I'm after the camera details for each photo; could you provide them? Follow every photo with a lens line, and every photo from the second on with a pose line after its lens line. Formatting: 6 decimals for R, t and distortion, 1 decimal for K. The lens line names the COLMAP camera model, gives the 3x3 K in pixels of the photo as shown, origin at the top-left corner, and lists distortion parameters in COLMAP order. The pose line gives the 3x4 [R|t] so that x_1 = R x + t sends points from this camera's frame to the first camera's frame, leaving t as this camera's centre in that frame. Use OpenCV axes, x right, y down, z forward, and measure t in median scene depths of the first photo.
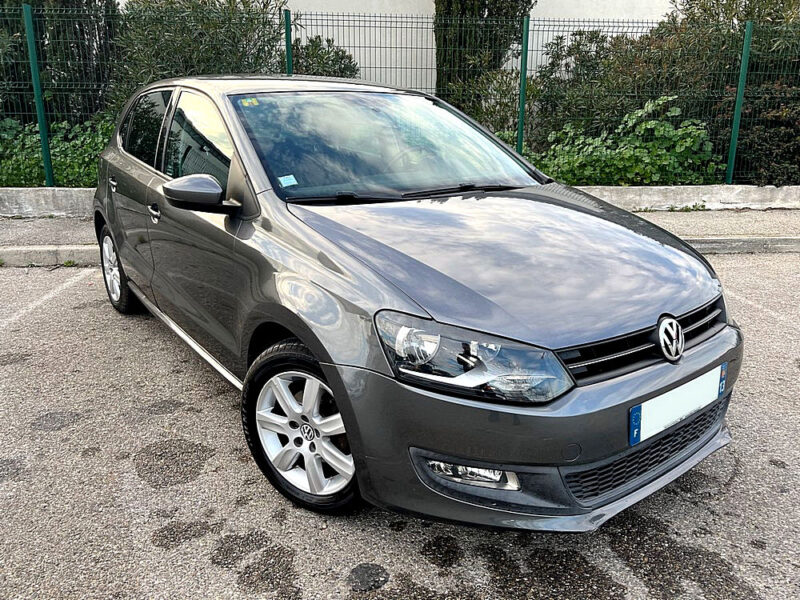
lens RADIAL K [[609.1, 0, 402.9], [0, 609.1, 300.2], [0, 0, 1]] dist [0.038264, -0.033391]
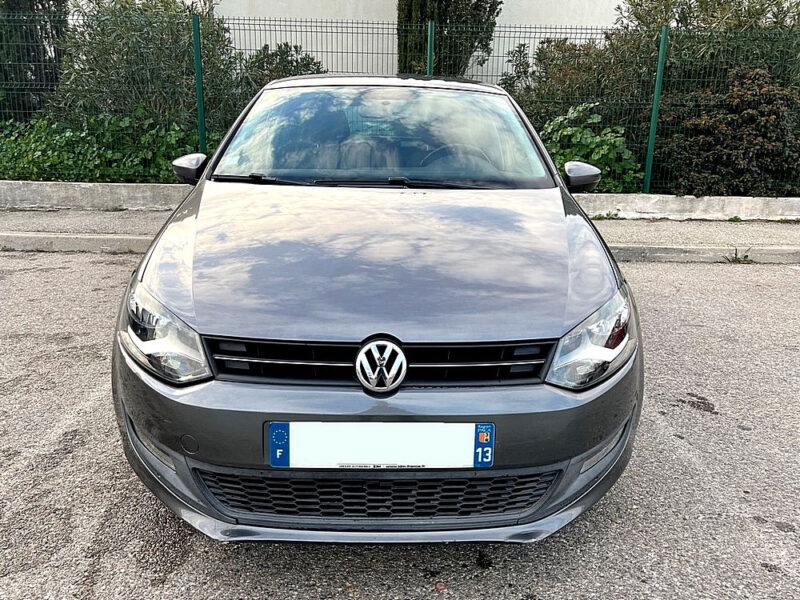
lens RADIAL K [[609.1, 0, 404.3], [0, 609.1, 299.3], [0, 0, 1]] dist [0.038264, -0.033391]
pose [[0.995329, 0.039703, -0.088000, 0.240322], [-0.041054, 0.999065, -0.013586, 0.008291], [0.087378, 0.017135, 0.996028, 0.000484]]
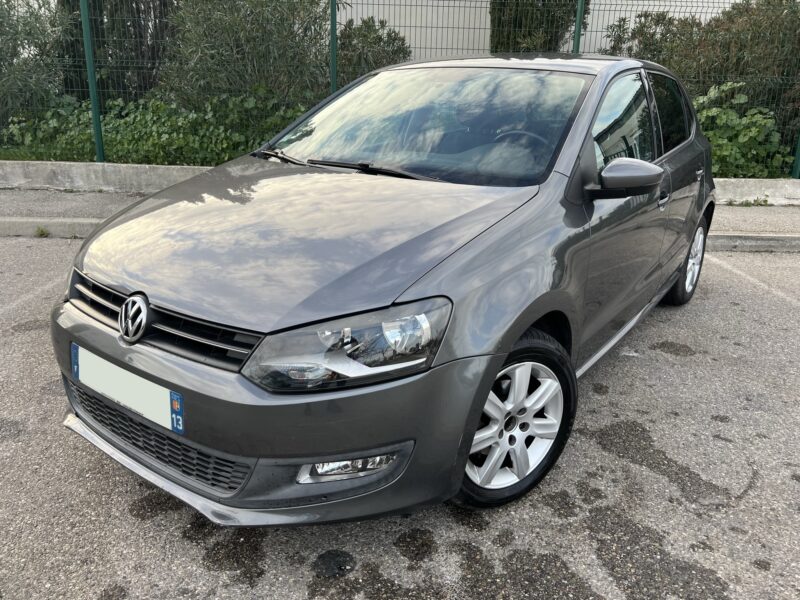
lens RADIAL K [[609.1, 0, 400.0], [0, 609.1, 306.5], [0, 0, 1]] dist [0.038264, -0.033391]
pose [[0.994889, 0.047205, -0.089266, 0.026222], [-0.044506, 0.998497, 0.031981, 0.001795], [0.090642, -0.027845, 0.995494, 0.012285]]
